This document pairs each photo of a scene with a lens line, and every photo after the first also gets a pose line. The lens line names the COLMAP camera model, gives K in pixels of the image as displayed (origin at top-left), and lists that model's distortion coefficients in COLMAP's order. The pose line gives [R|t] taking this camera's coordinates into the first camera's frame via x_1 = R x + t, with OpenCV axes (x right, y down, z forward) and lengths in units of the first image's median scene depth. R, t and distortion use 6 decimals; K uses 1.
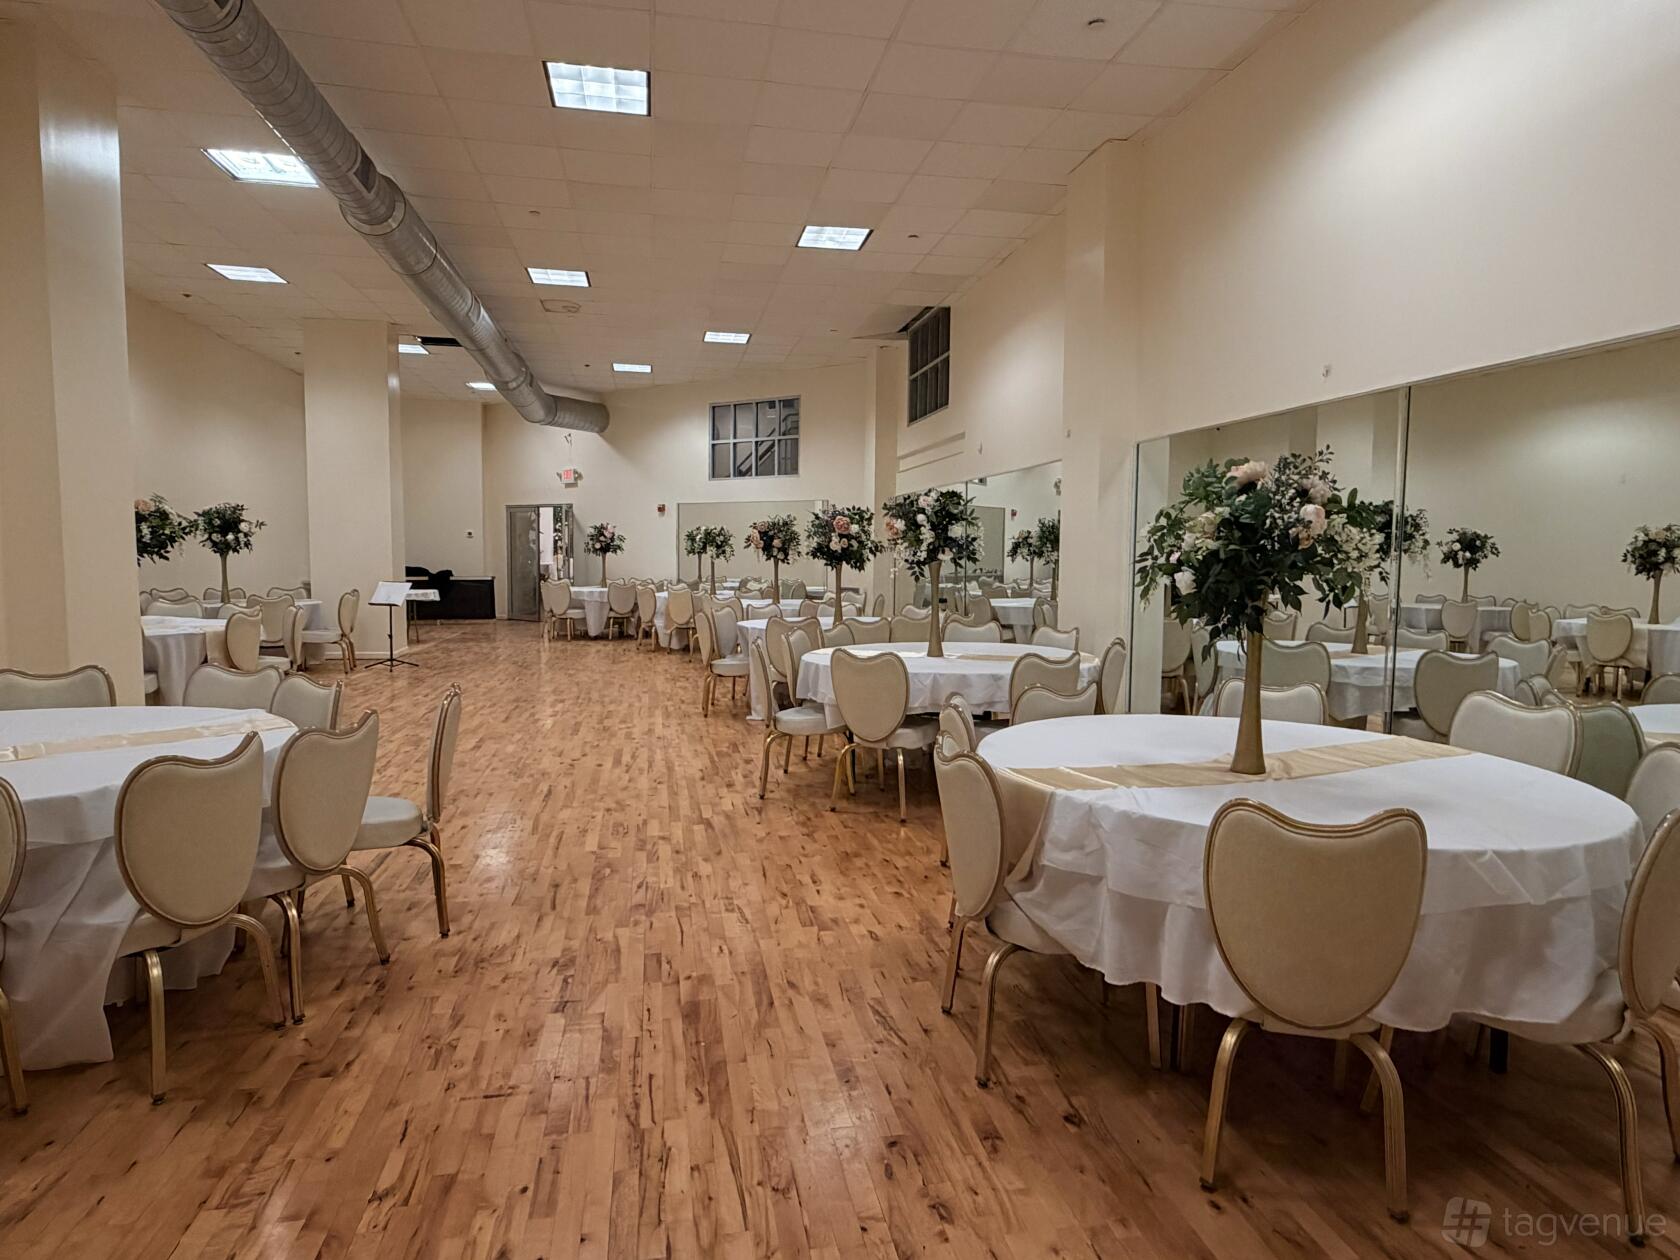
lens RADIAL K [[1107.6, 0, 840.0], [0, 1107.6, 630.0], [0, 0, 1]] dist [0.009657, 0.000314]
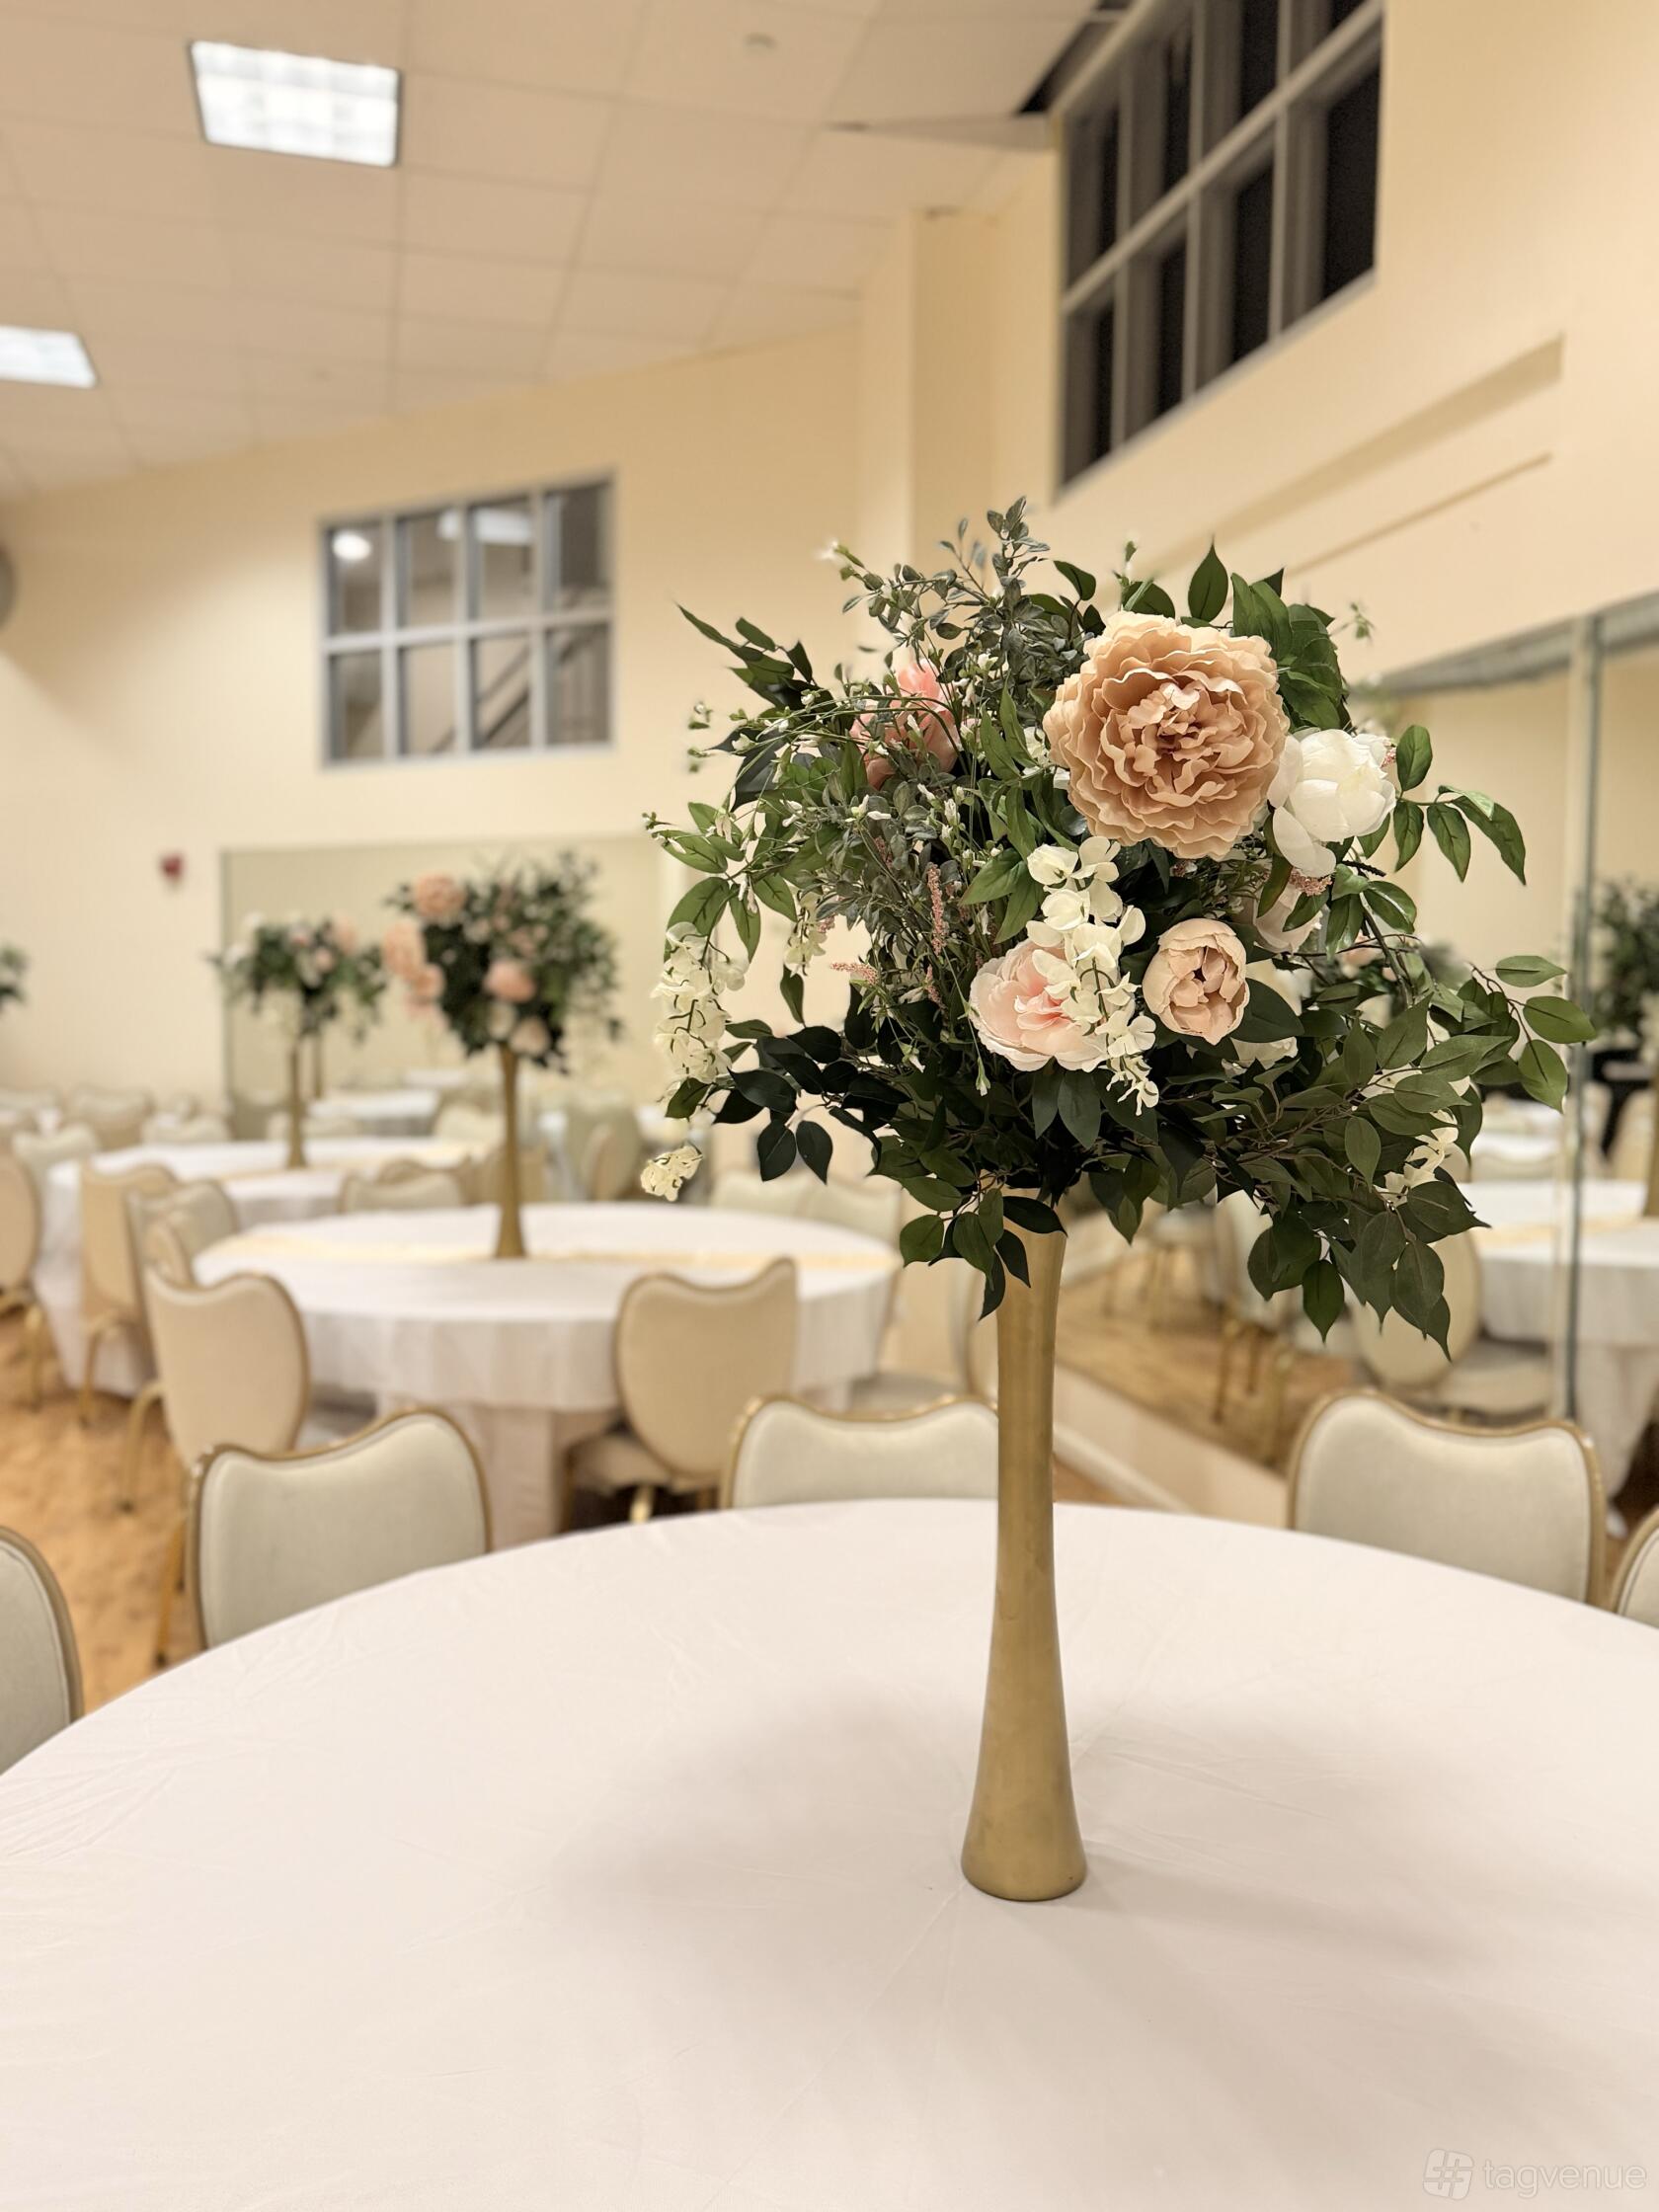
lens RADIAL K [[1712.1, 0, 829.5], [0, 1712.1, 1106.0], [0, 0, 1]] dist [0.067364, 0.001065]
pose [[0.996468, -0.006180, 0.083745, -0.022797], [0.006580, 0.999968, -0.004504, -0.051566], [-0.083714, 0.005039, 0.996477, 0.657889]]
